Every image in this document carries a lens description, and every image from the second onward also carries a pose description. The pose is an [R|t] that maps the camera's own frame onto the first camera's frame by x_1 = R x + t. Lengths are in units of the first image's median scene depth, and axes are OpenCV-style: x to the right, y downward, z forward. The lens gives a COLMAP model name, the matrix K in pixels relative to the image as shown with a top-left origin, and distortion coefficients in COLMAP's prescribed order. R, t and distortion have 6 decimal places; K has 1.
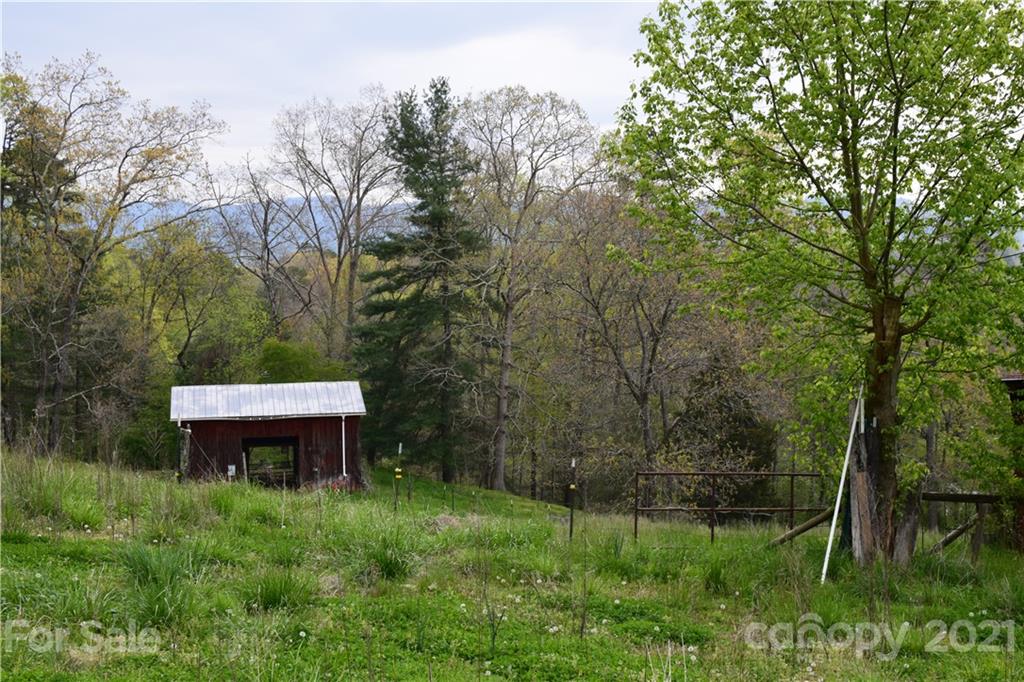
lens RADIAL K [[1413.0, 0, 512.0], [0, 1413.0, 341.0], [0, 0, 1]] dist [-0.023341, -0.008162]
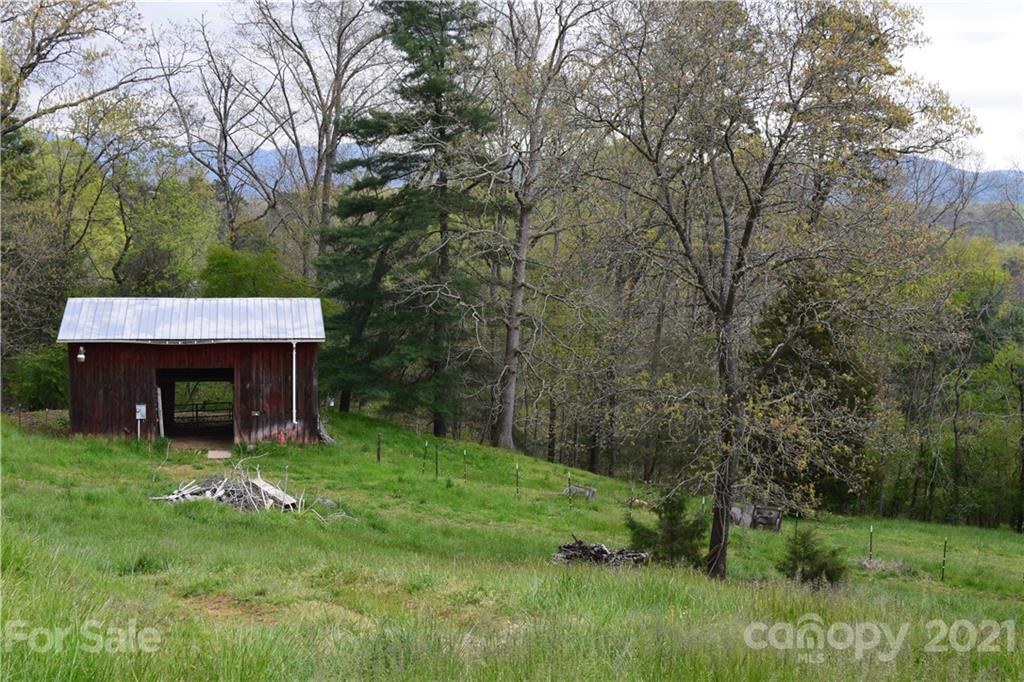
lens RADIAL K [[1550.3, 0, 512.0], [0, 1550.3, 341.0], [0, 0, 1]] dist [-0.001788, 0.017437]
pose [[0.999492, 0.028579, -0.014094, 0.004834], [-0.028018, 0.998866, 0.038485, 0.015172], [0.015178, -0.038071, 0.999160, 0.163217]]
